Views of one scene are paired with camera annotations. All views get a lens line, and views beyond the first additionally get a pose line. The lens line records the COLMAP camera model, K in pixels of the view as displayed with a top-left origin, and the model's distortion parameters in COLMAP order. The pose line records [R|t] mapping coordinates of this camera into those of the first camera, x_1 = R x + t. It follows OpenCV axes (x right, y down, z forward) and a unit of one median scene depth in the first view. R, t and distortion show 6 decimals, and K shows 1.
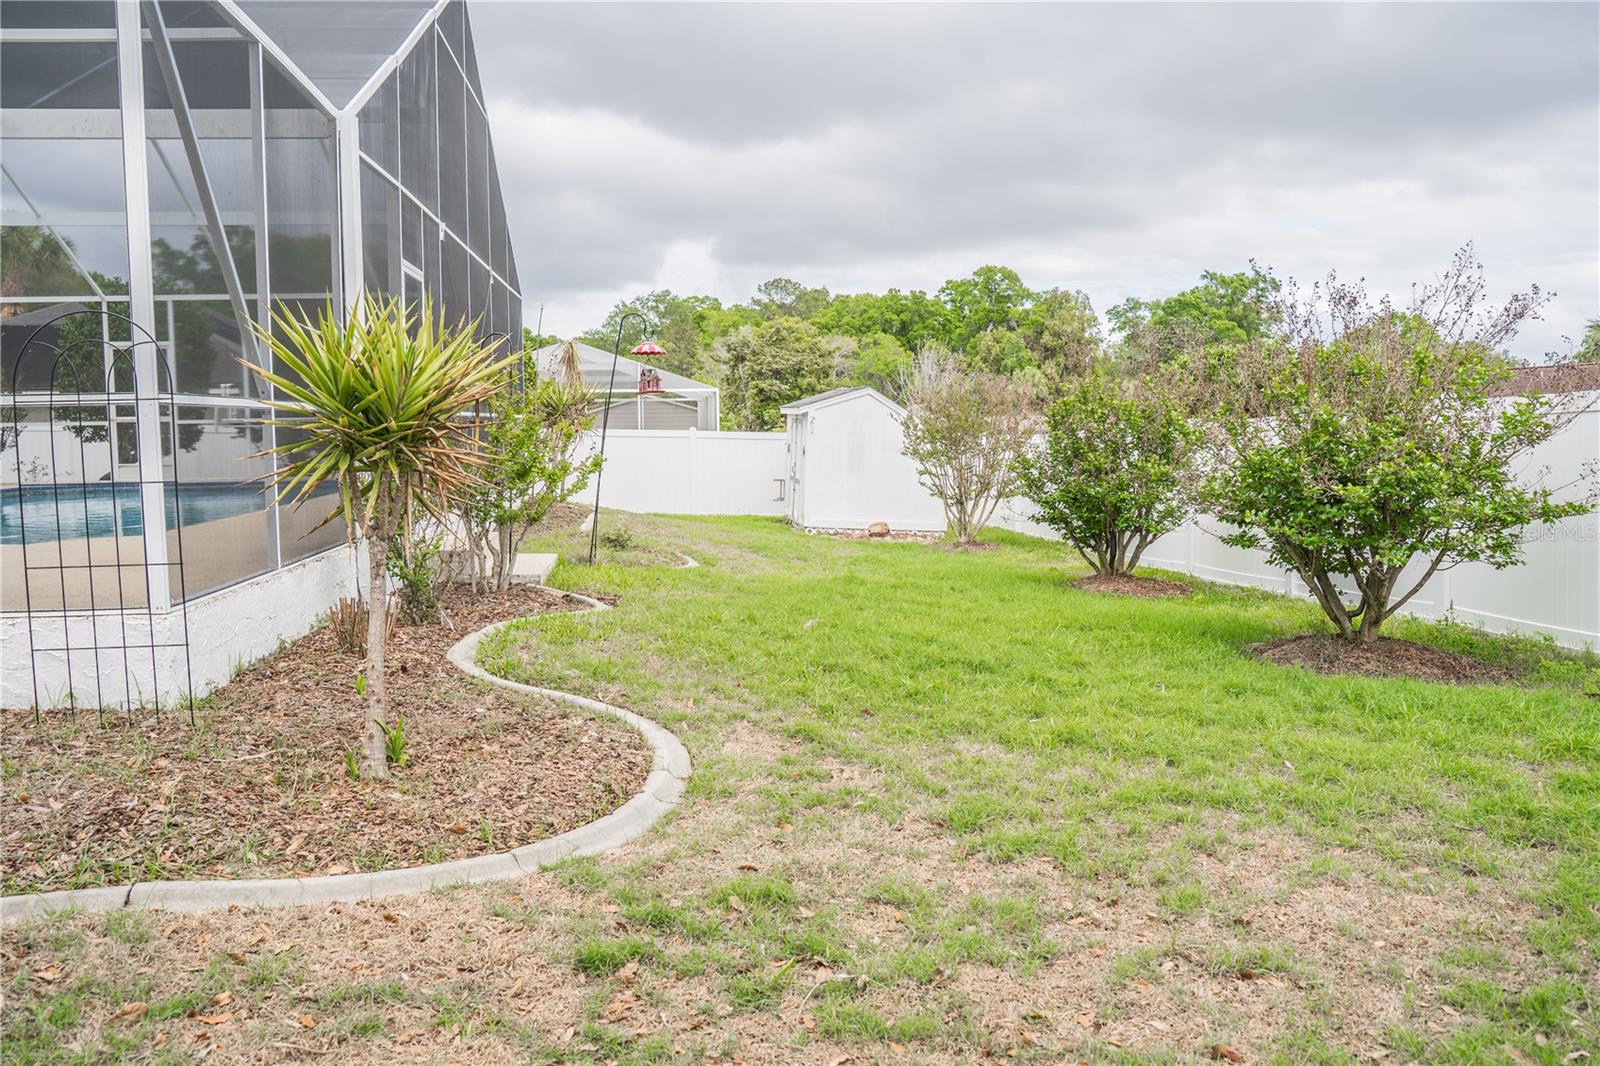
lens RADIAL K [[1297.4, 0, 798.2], [0, 1297.4, 538.2], [0, 0, 1]] dist [-0.053557, -0.000911]
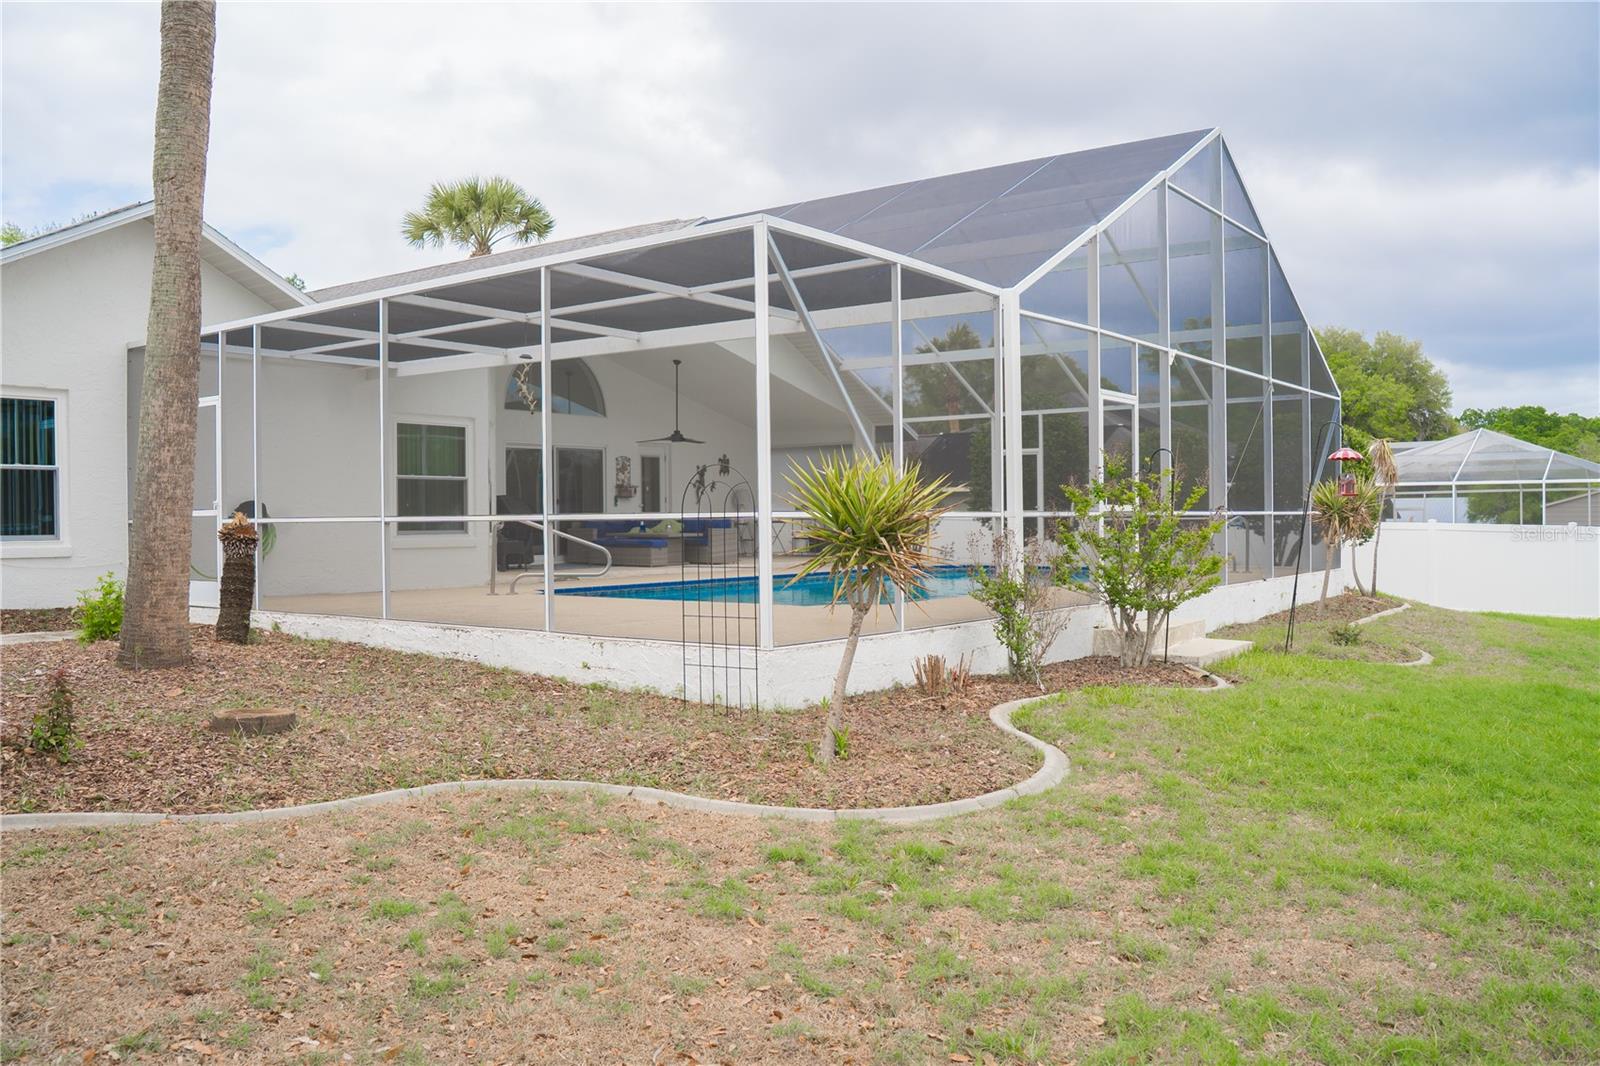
lens RADIAL K [[1297.4, 0, 801.5], [0, 1297.4, 529.0], [0, 0, 1]] dist [-0.053557, -0.000911]
pose [[0.735569, 0.012700, -0.677331, 0.717074], [-0.062595, 0.996821, -0.049286, -0.013115], [0.674552, 0.078651, 0.734025, -0.182585]]
